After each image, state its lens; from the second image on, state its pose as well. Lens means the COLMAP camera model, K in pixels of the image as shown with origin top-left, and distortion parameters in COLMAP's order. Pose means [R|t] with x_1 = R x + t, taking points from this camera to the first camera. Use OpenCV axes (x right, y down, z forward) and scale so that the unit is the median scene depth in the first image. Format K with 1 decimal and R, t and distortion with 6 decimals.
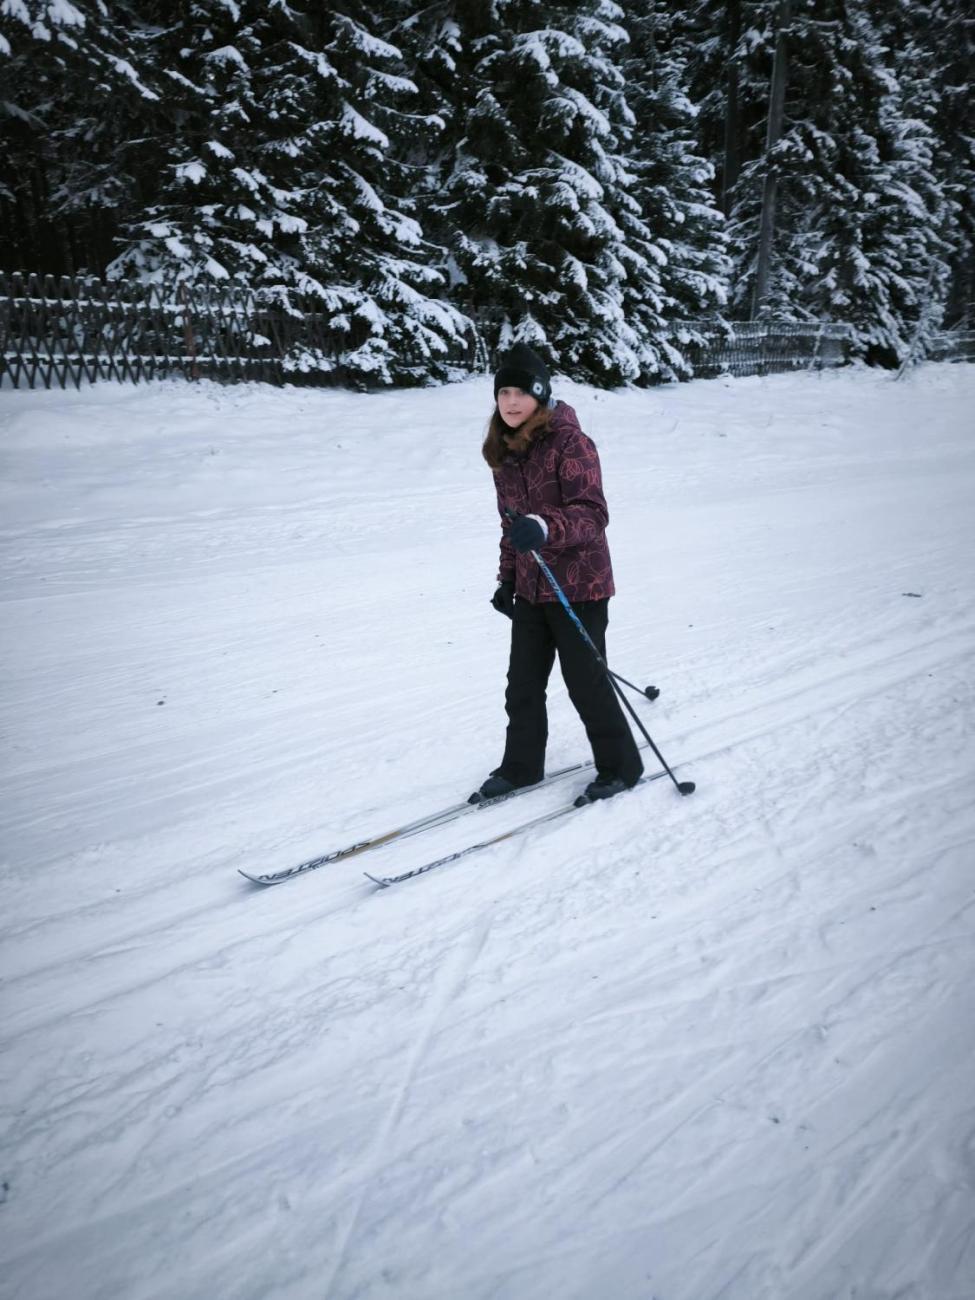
lens RADIAL K [[899.5, 0, 473.4], [0, 899.5, 649.8], [0, 0, 1]] dist [0.033212, -0.022603]
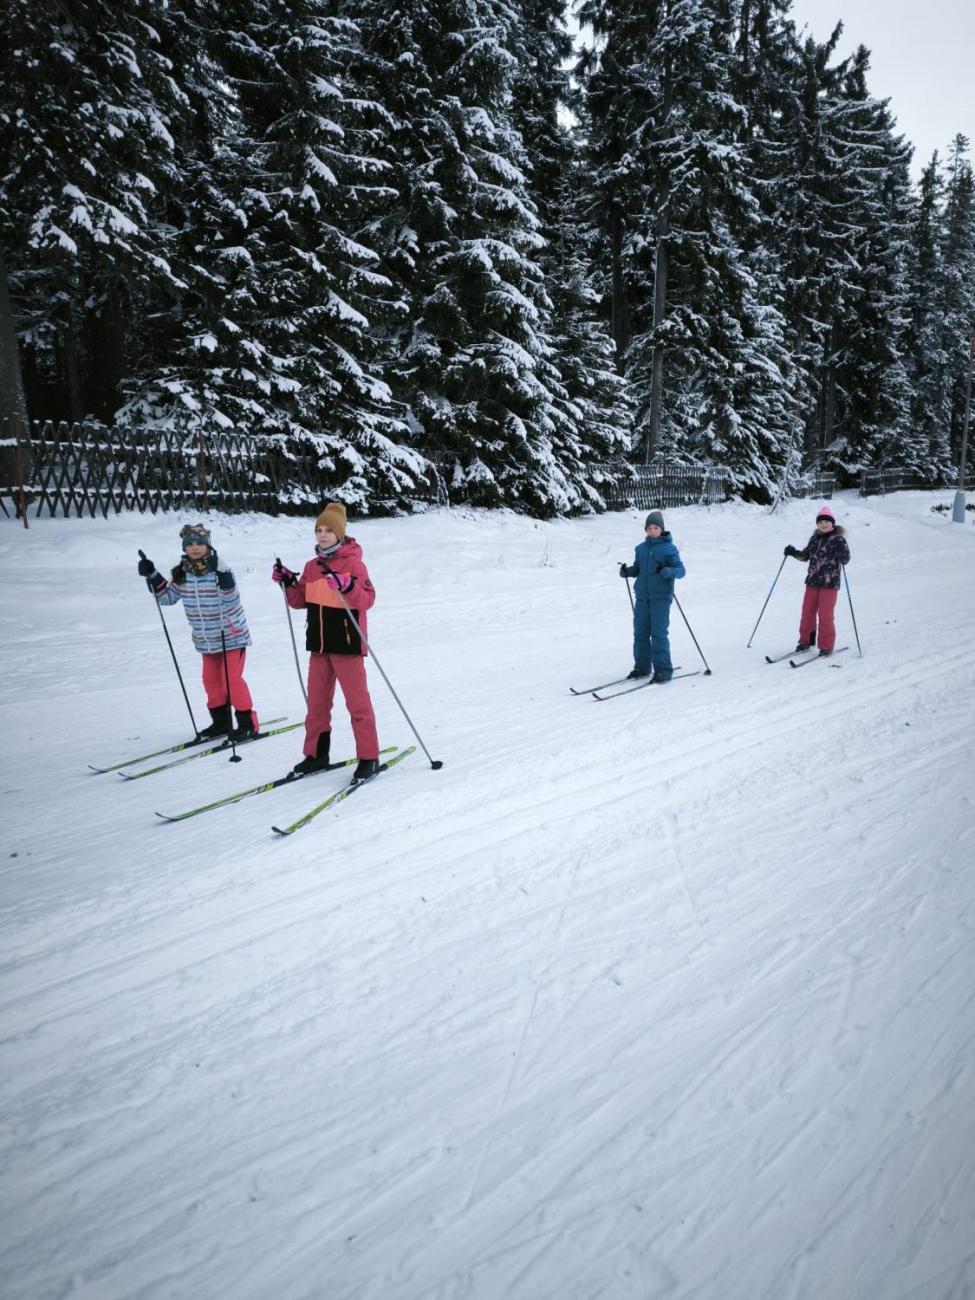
lens RADIAL K [[899.5, 0, 473.4], [0, 899.5, 649.8], [0, 0, 1]] dist [0.033212, -0.022603]
pose [[0.992864, -0.011443, 0.118702, -0.091231], [0.027377, 0.990673, -0.133483, 0.037566], [-0.116067, 0.135780, 0.983917, -0.136001]]
